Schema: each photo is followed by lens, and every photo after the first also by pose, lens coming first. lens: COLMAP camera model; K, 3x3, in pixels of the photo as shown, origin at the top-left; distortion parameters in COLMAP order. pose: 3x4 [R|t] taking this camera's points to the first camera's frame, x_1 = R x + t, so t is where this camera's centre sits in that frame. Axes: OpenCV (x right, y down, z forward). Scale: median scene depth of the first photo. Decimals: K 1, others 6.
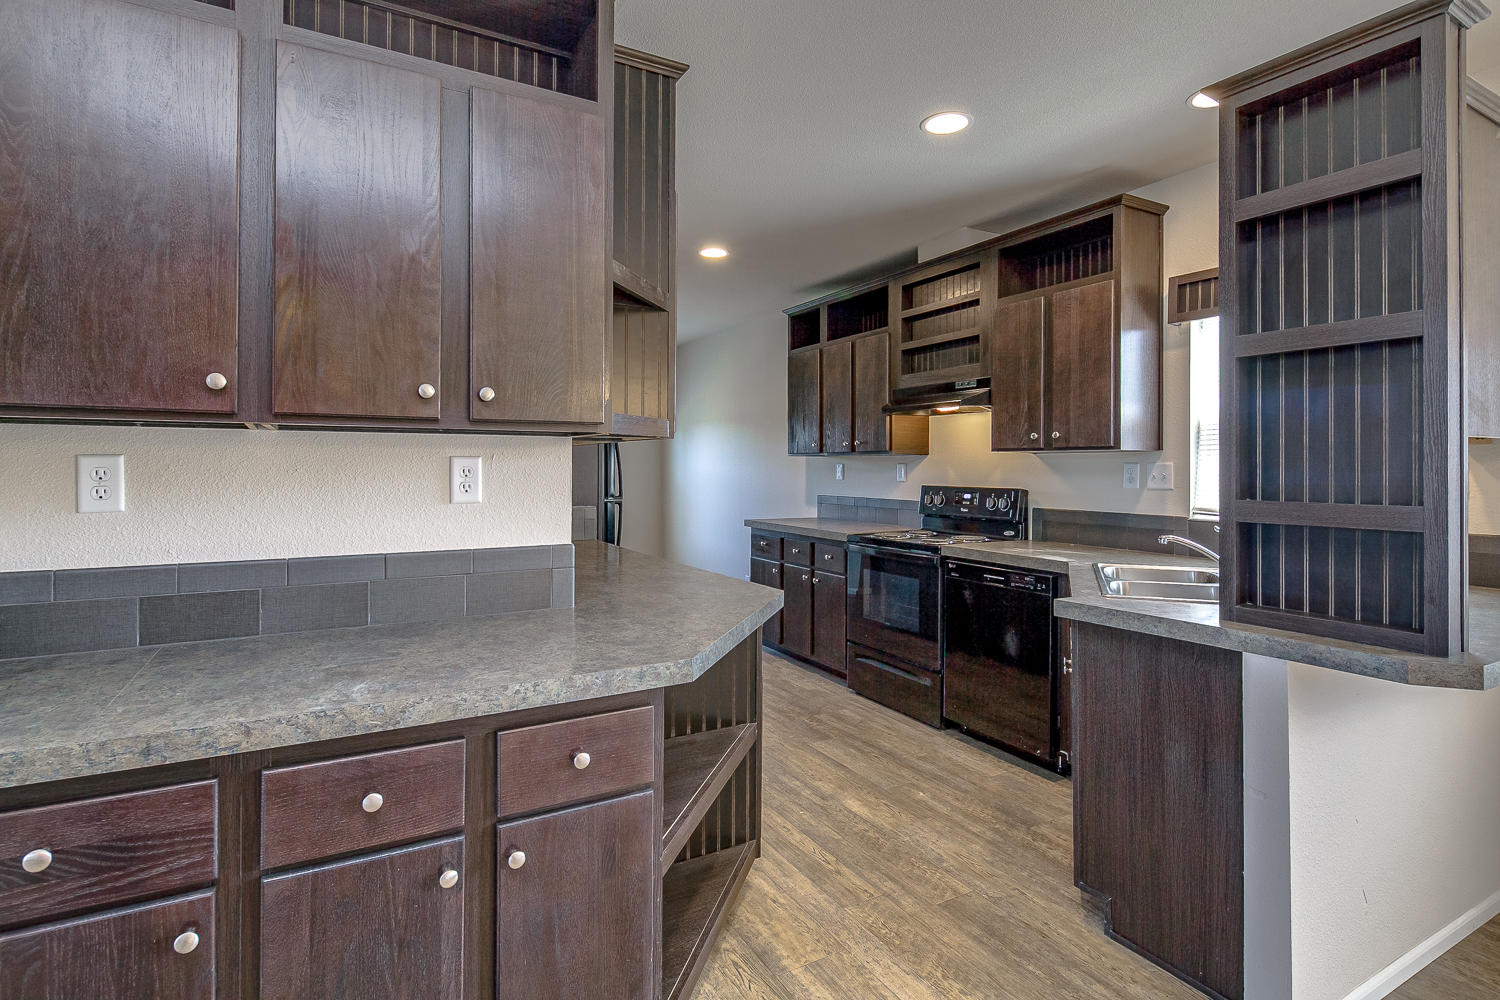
lens RADIAL K [[747.6, 0, 751.2], [0, 747.6, 474.6], [0, 0, 1]] dist [0.000827, 0.000838]
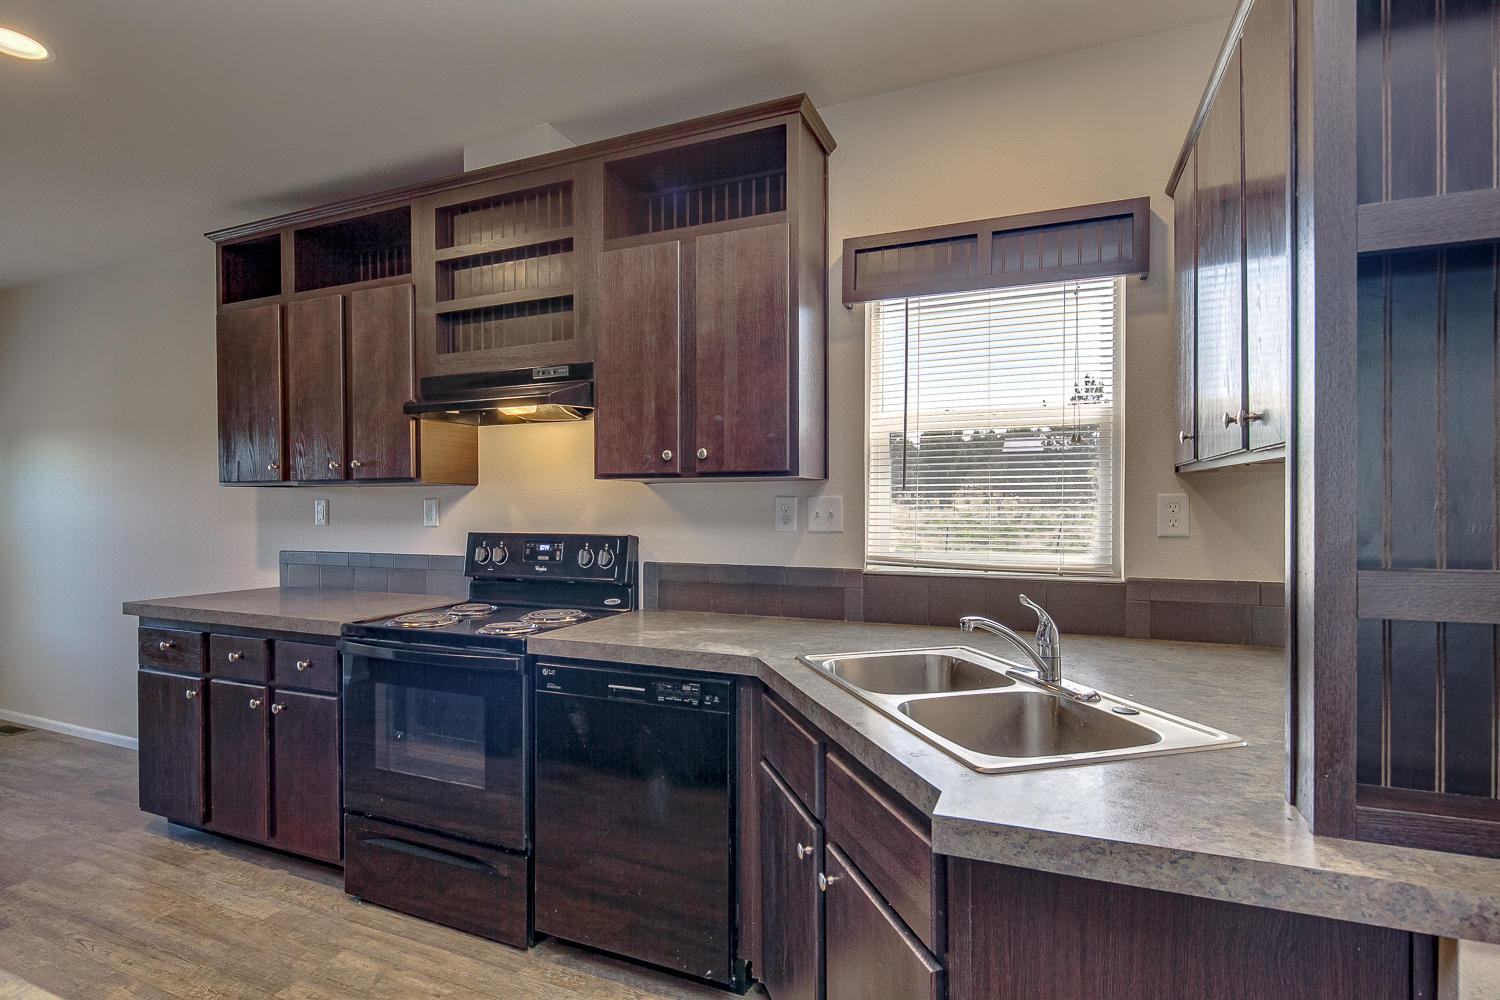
lens RADIAL K [[747.6, 0, 736.5], [0, 747.6, 509.6], [0, 0, 1]] dist [0.000827, 0.000838]
pose [[0.804166, -0.010509, 0.594312, 0.033630], [0.012152, 0.999925, 0.001238, -0.003558], [-0.594281, 0.006226, 0.804234, 0.368276]]
